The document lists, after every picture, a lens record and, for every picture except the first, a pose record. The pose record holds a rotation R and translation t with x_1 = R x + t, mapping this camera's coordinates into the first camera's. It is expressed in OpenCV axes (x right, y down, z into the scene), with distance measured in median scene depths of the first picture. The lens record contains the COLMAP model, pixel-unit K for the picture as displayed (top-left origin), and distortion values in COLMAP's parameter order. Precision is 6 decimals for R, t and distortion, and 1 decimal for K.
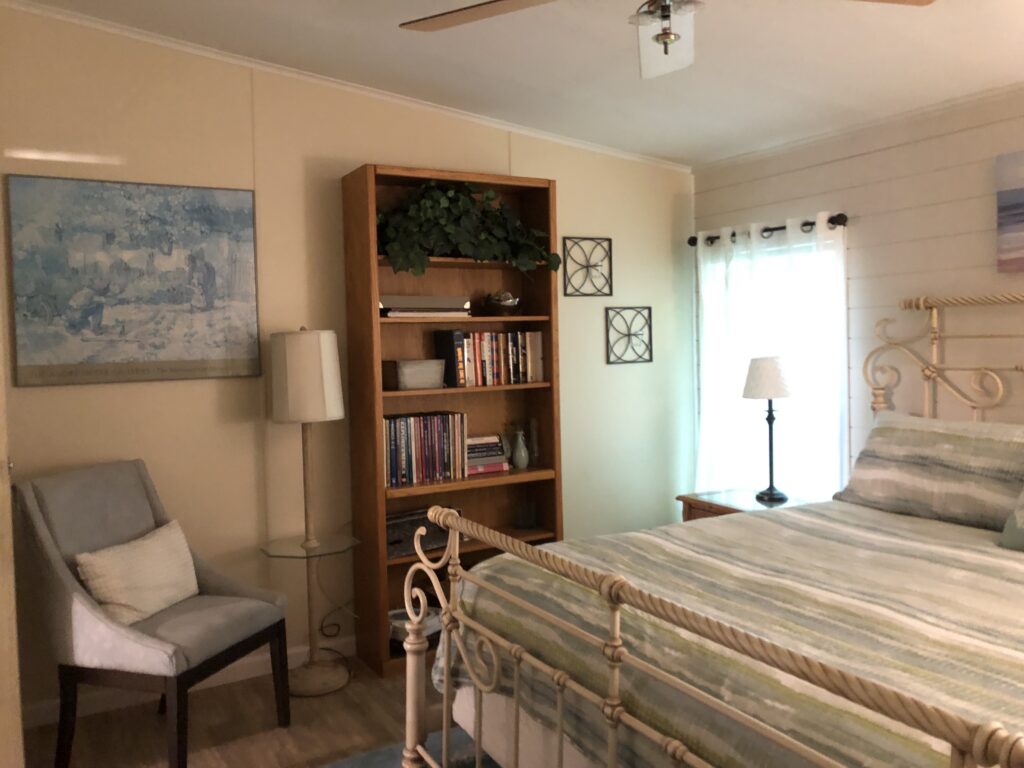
lens RADIAL K [[842.3, 0, 504.4], [0, 842.3, 382.8], [0, 0, 1]] dist [0.028276, -0.003309]
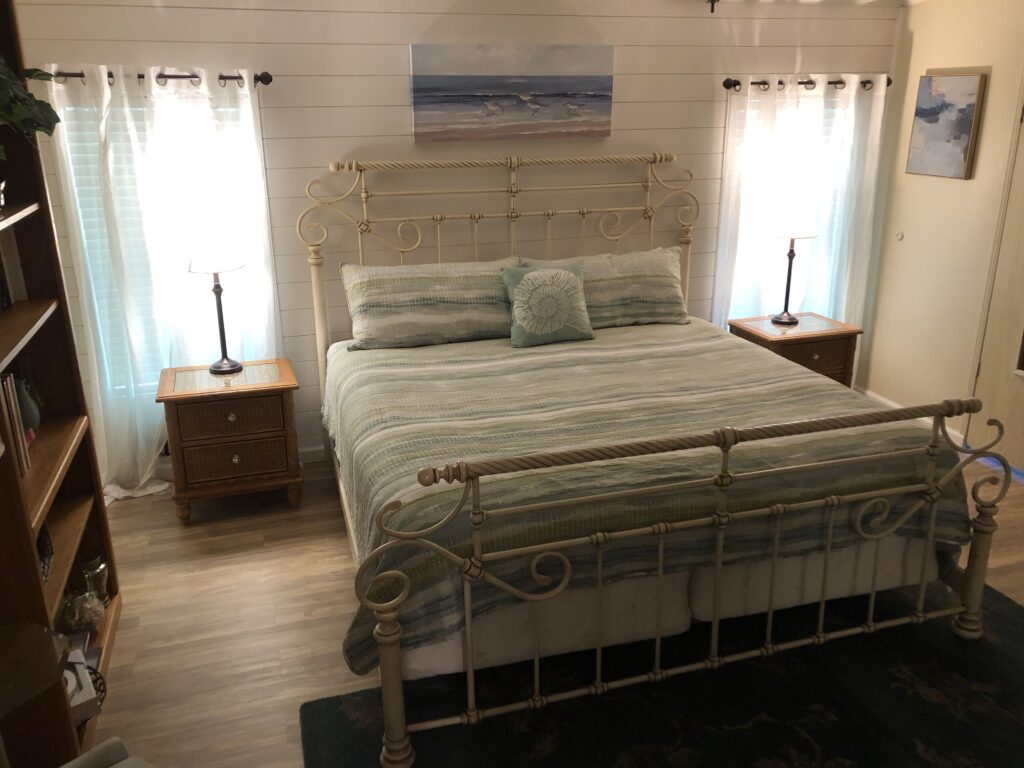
lens RADIAL K [[842.3, 0, 504.4], [0, 842.3, 382.8], [0, 0, 1]] dist [0.028276, -0.003309]
pose [[0.214971, -0.283459, 0.934579, -0.810607], [0.054931, 0.958947, 0.278214, -0.158443], [-0.975074, -0.008470, 0.221716, 0.720911]]
